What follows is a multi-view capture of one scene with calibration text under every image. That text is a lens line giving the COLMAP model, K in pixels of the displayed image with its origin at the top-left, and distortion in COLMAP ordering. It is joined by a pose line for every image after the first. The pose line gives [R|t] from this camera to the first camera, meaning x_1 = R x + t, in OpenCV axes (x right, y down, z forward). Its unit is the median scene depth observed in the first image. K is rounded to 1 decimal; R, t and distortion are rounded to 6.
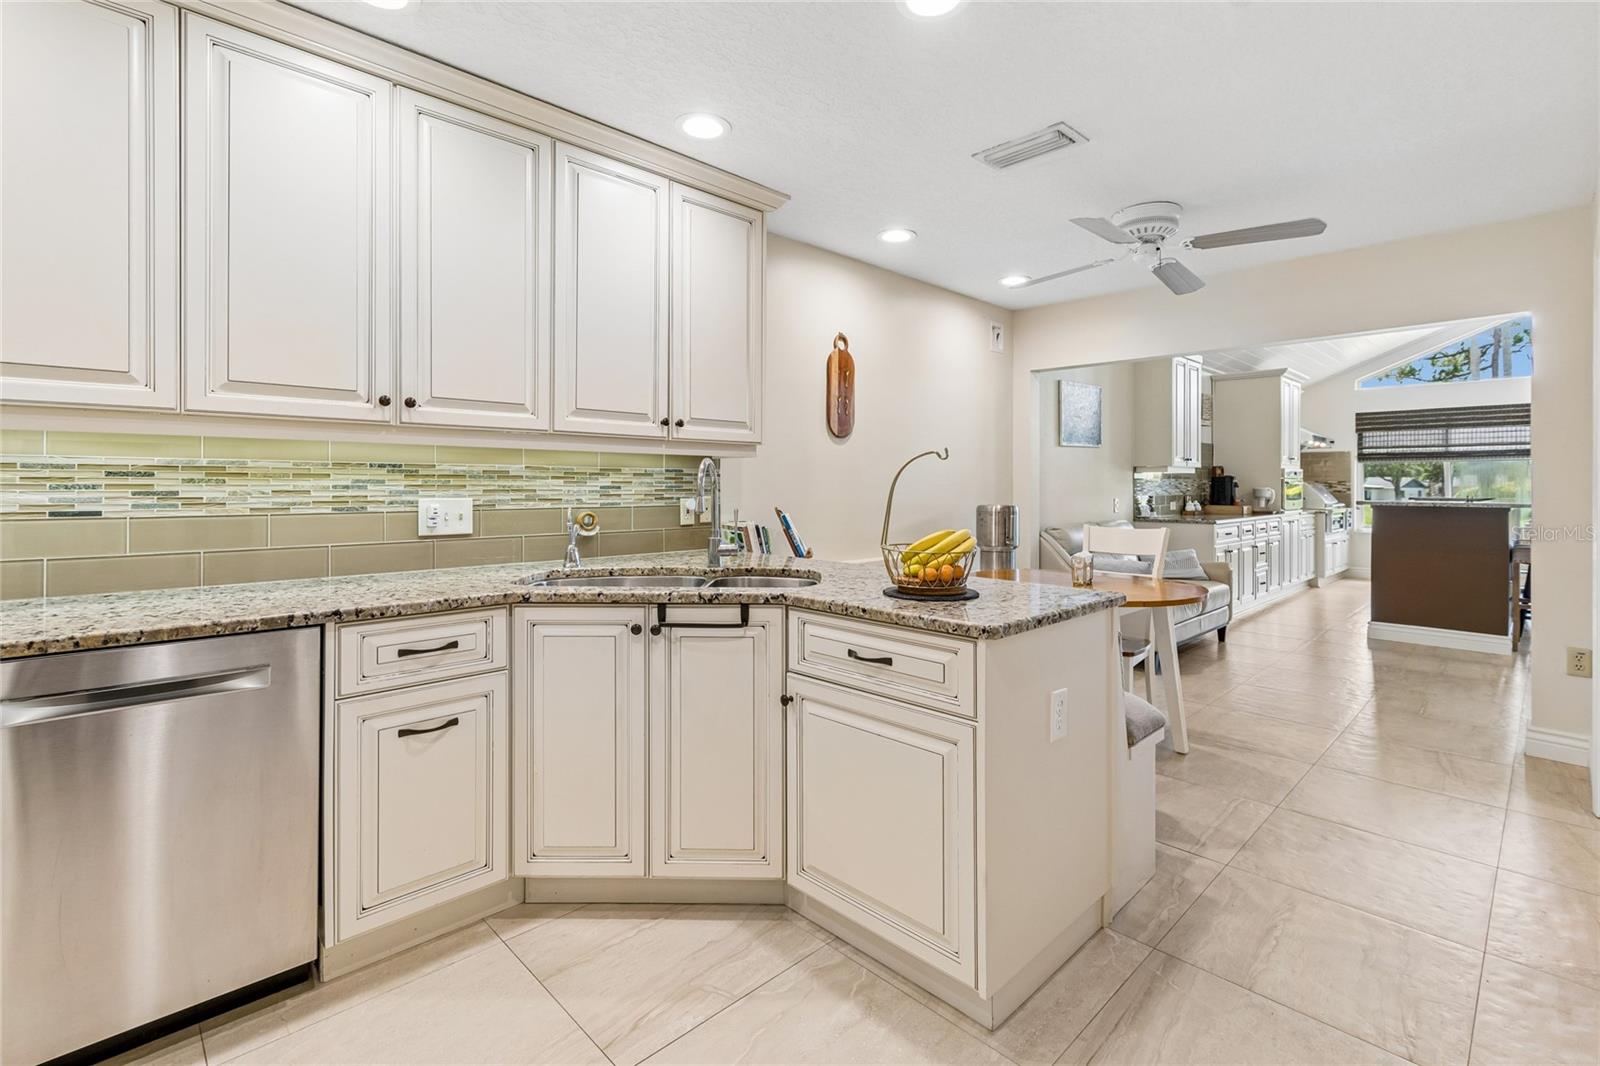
lens RADIAL K [[719.9, 0, 819.8], [0, 719.9, 483.3], [0, 0, 1]] dist [0.009913, -0.003173]
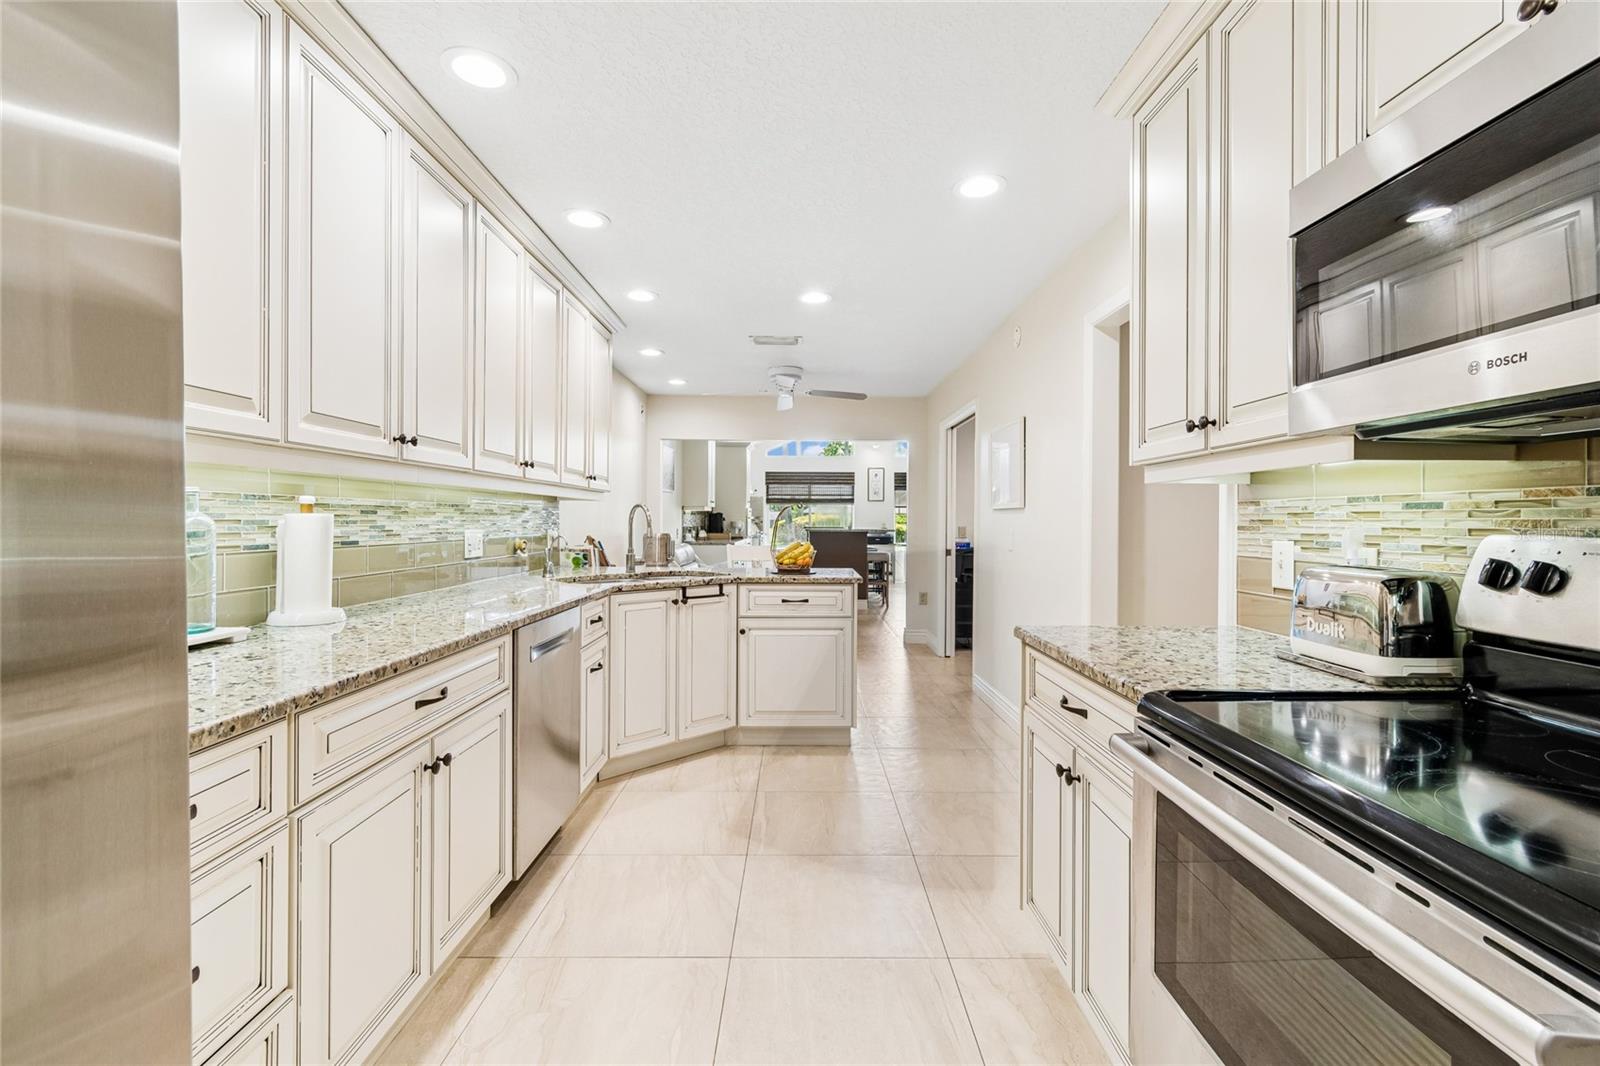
lens RADIAL K [[719.9, 0, 808.3], [0, 719.9, 508.5], [0, 0, 1]] dist [0.009913, -0.003173]
pose [[0.691369, 0.012269, 0.722398, -0.887724], [-0.004659, 0.999911, -0.012523, -0.004695], [-0.722487, 0.005293, 0.691364, -0.315532]]
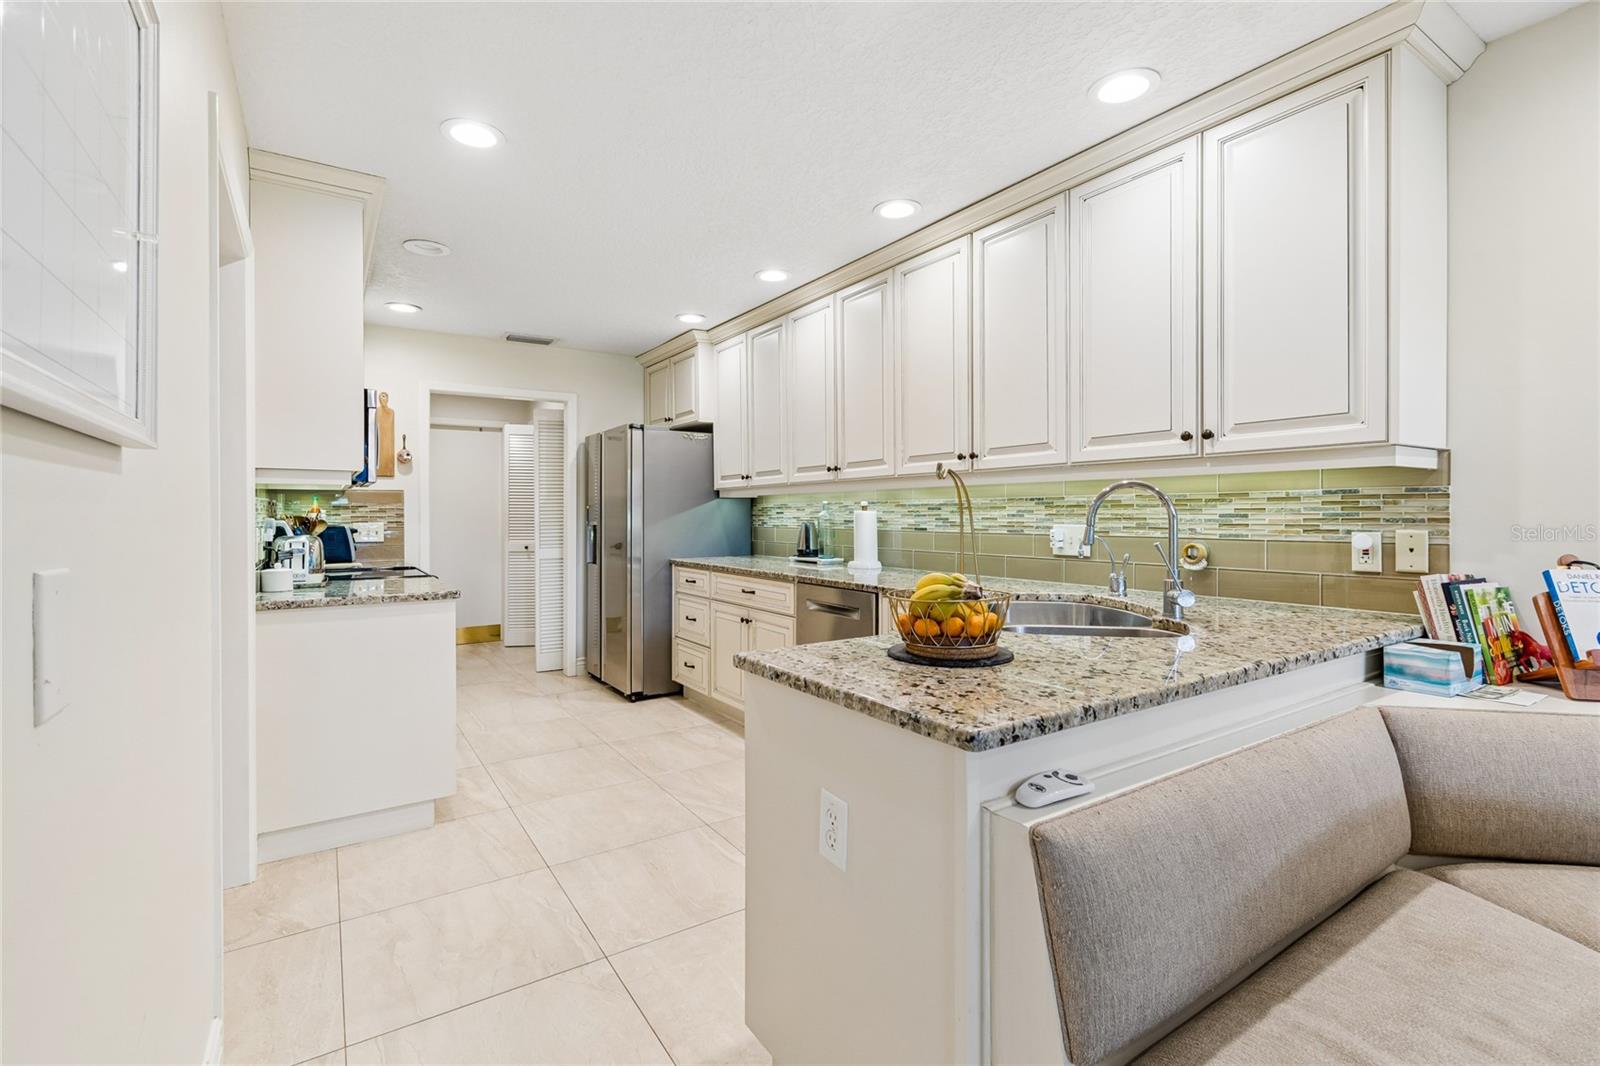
lens RADIAL K [[719.9, 0, 770.0], [0, 719.9, 514.3], [0, 0, 1]] dist [0.009913, -0.003173]
pose [[-0.221633, -0.000212, -0.975130, 0.633881], [0.007806, 0.999968, -0.001991, 0.001622], [0.975099, -0.008053, -0.221624, 0.657932]]
